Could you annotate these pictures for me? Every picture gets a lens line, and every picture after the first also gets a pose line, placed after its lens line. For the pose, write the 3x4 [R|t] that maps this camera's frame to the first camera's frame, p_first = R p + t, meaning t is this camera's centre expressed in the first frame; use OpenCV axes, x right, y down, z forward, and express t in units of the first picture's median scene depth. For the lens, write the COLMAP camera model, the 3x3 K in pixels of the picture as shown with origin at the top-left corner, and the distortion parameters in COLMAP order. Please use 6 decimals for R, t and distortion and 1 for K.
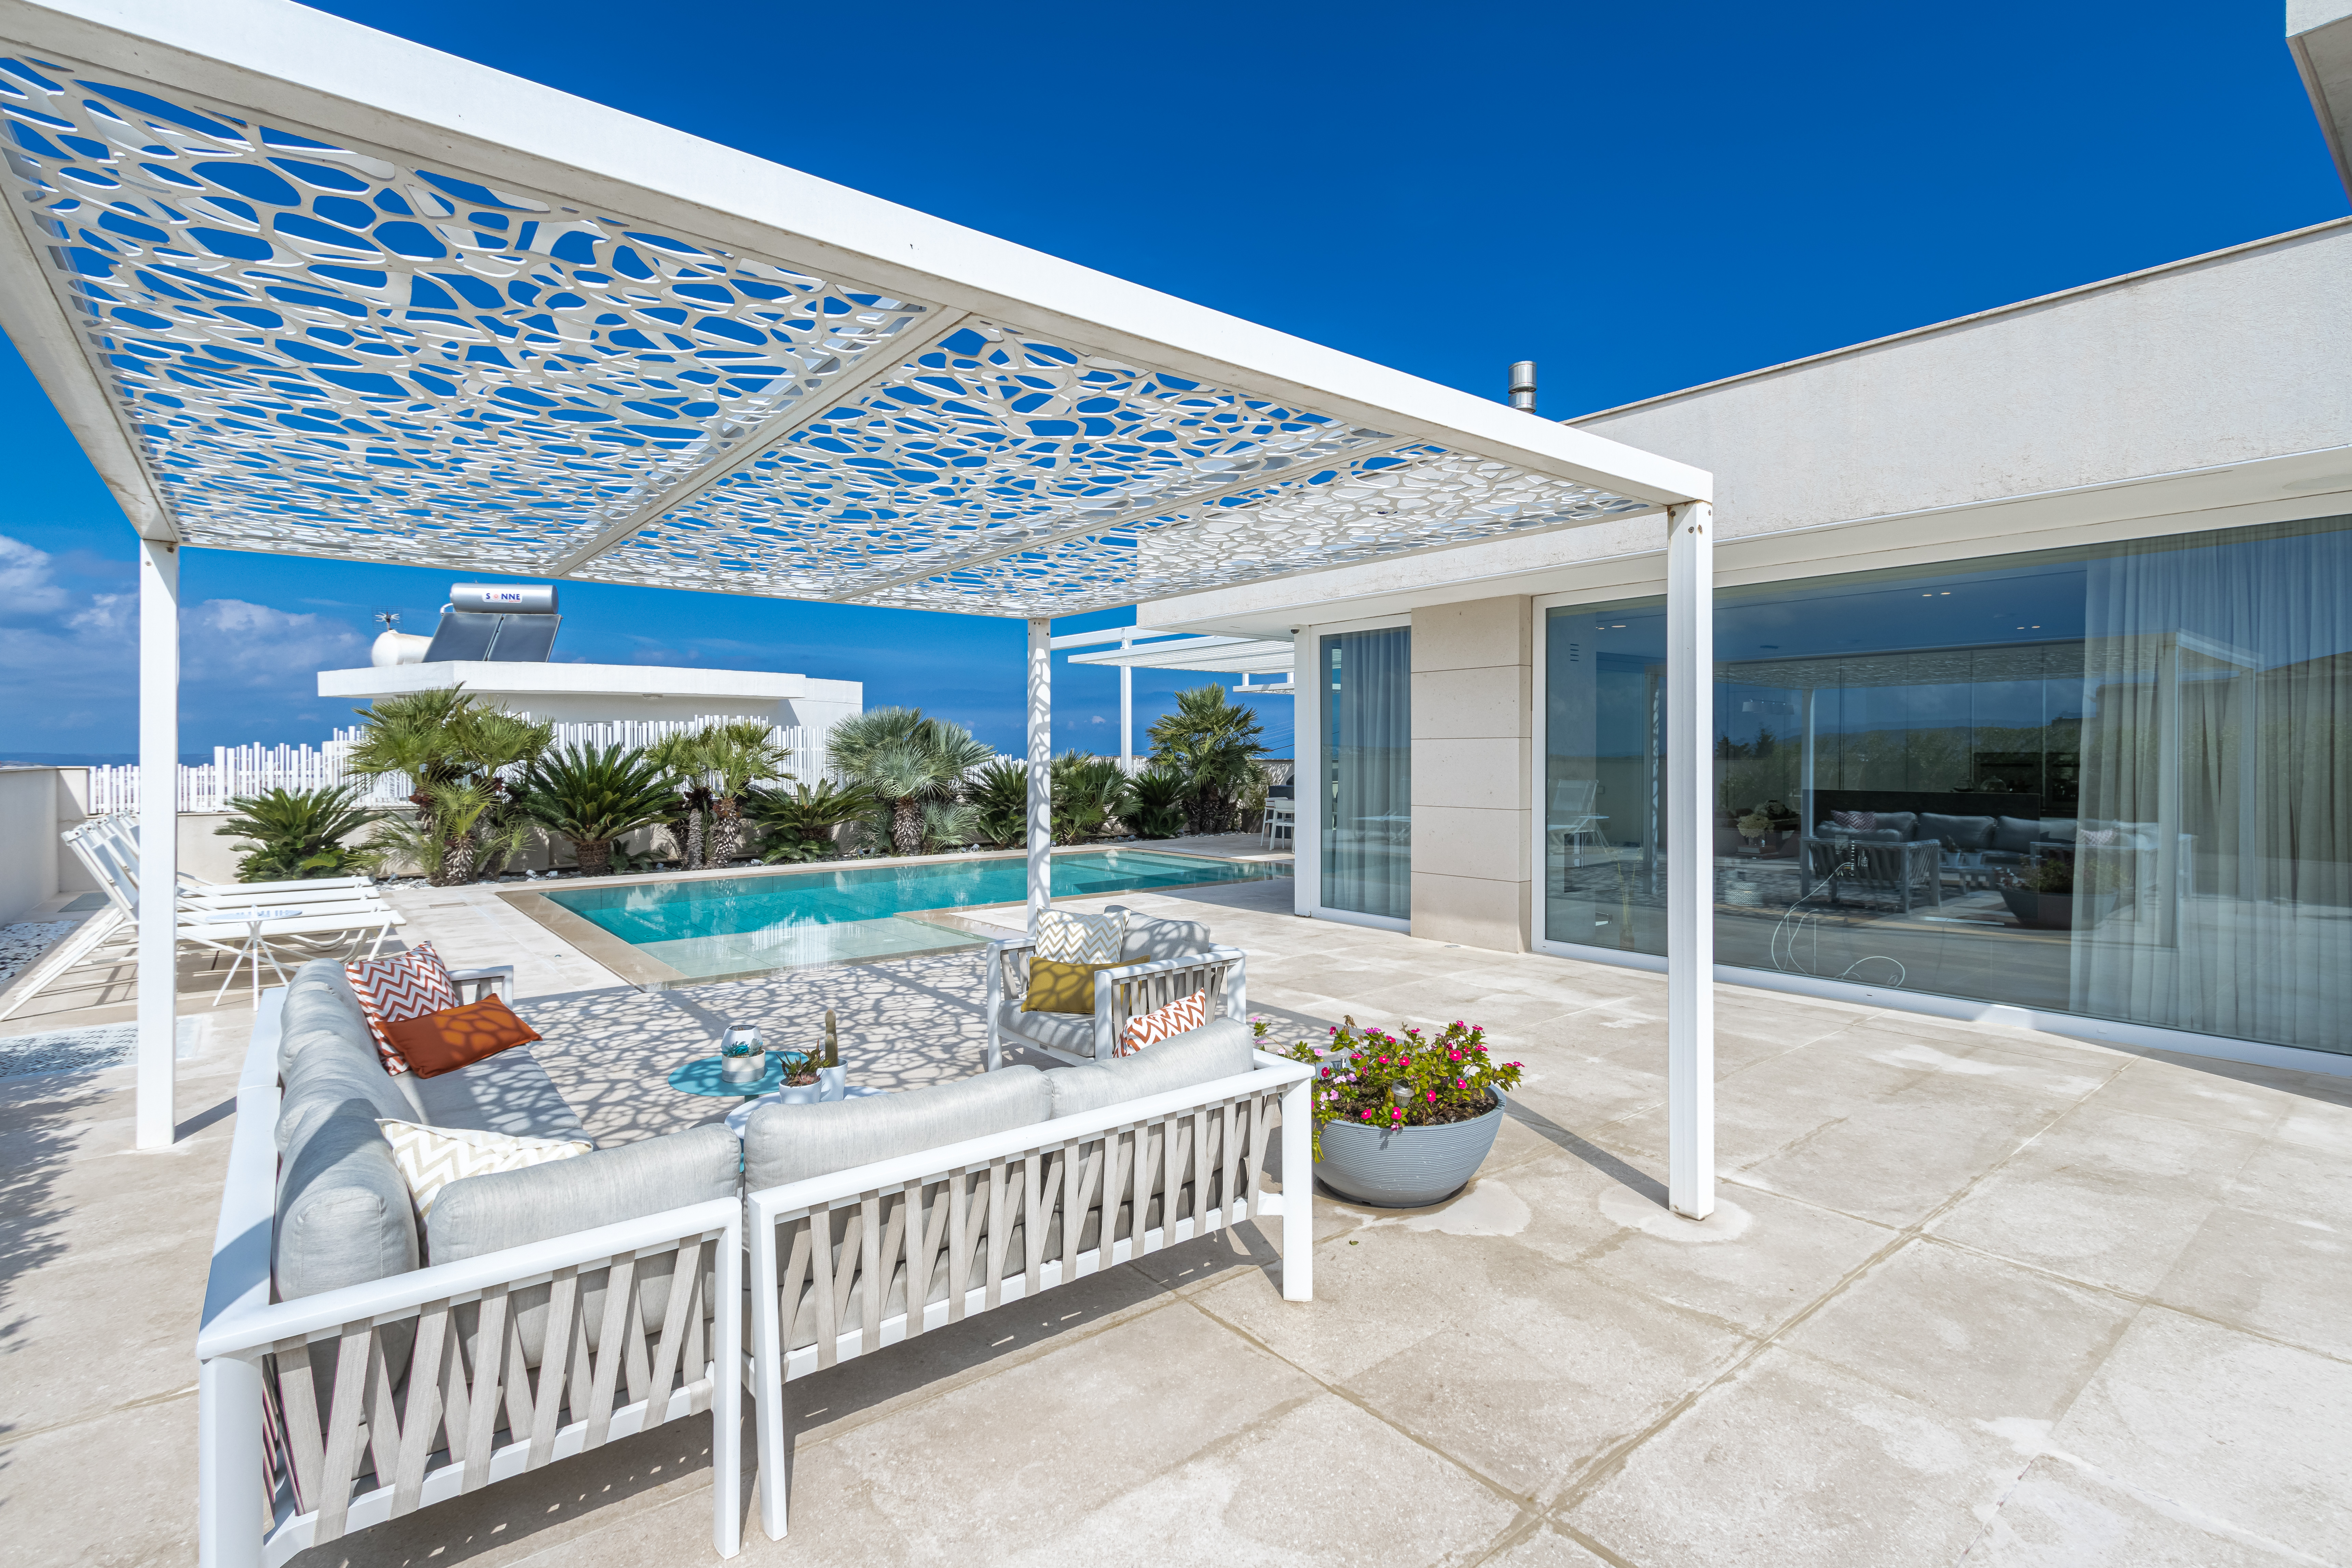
lens RADIAL K [[1090.0, 0, 1174.2], [0, 1090.0, 768.2], [0, 0, 1]] dist [-0.000880, 0.001897]
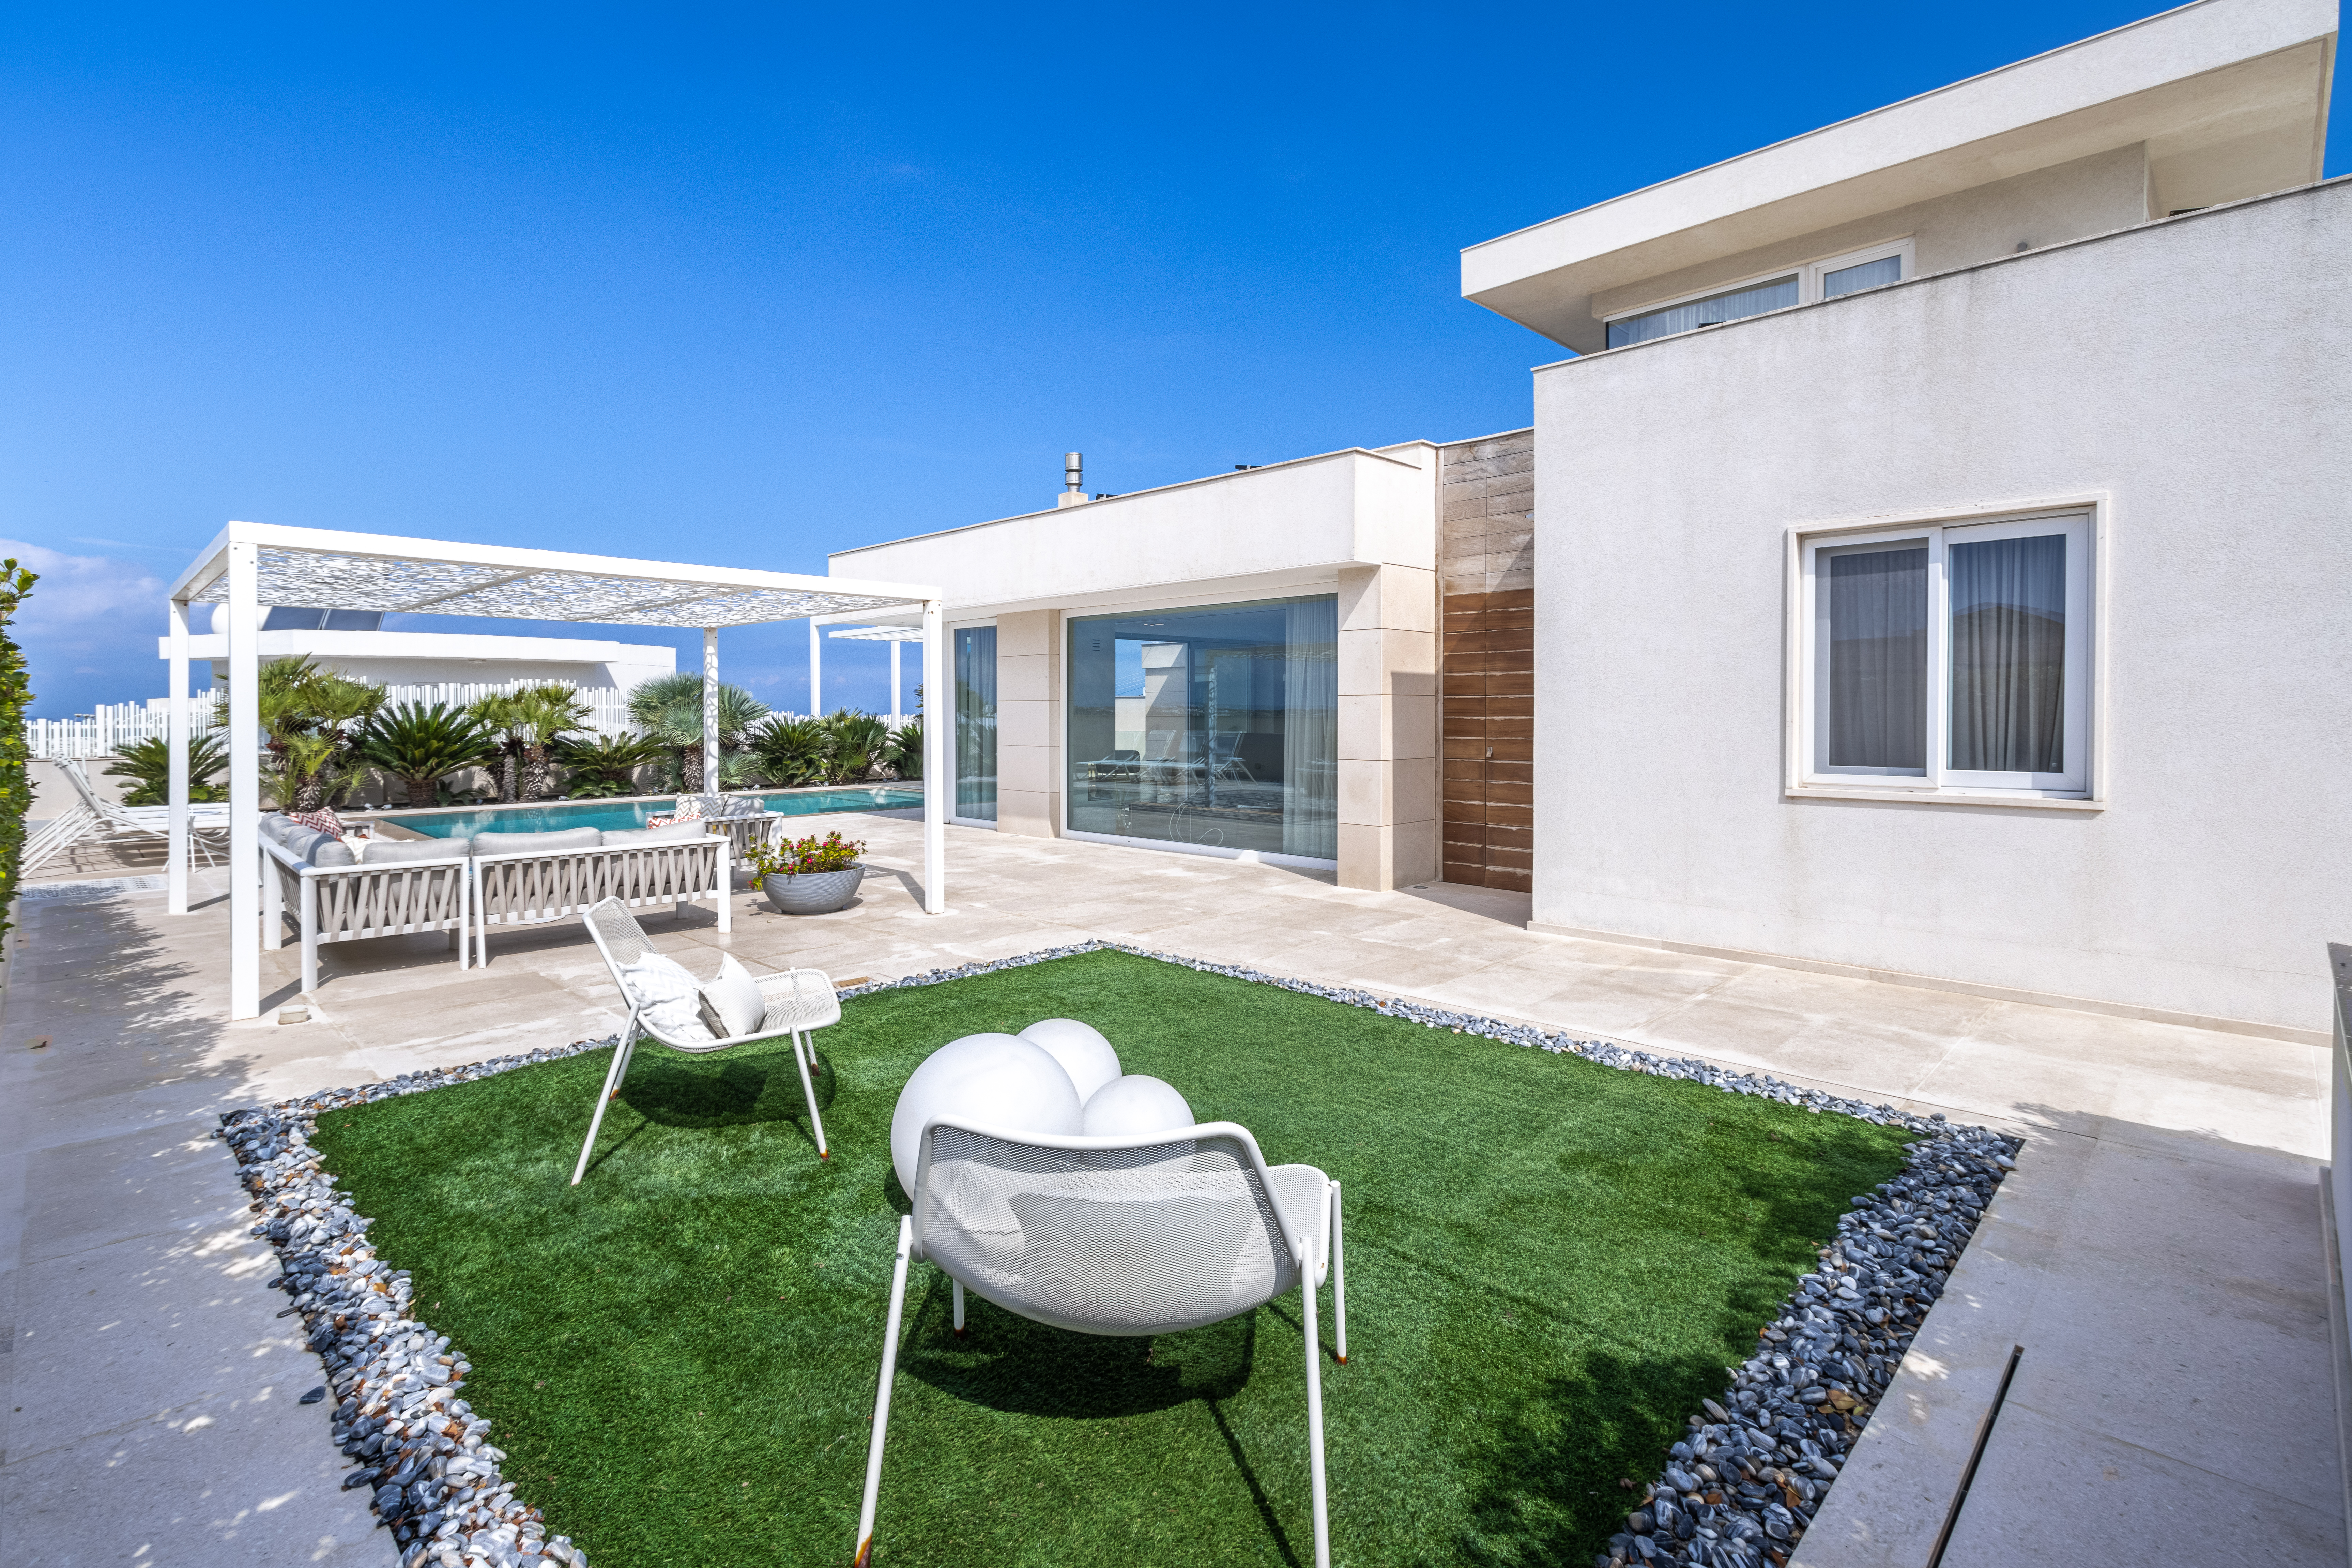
lens RADIAL K [[1090.0, 0, 1162.7], [0, 1090.0, 730.4], [0, 0, 1]] dist [-0.000880, 0.001897]
pose [[0.994434, -0.001749, 0.105351, 0.172042], [0.001213, 0.999986, 0.005154, 0.004133], [-0.105359, -0.004998, 0.994422, -0.316971]]
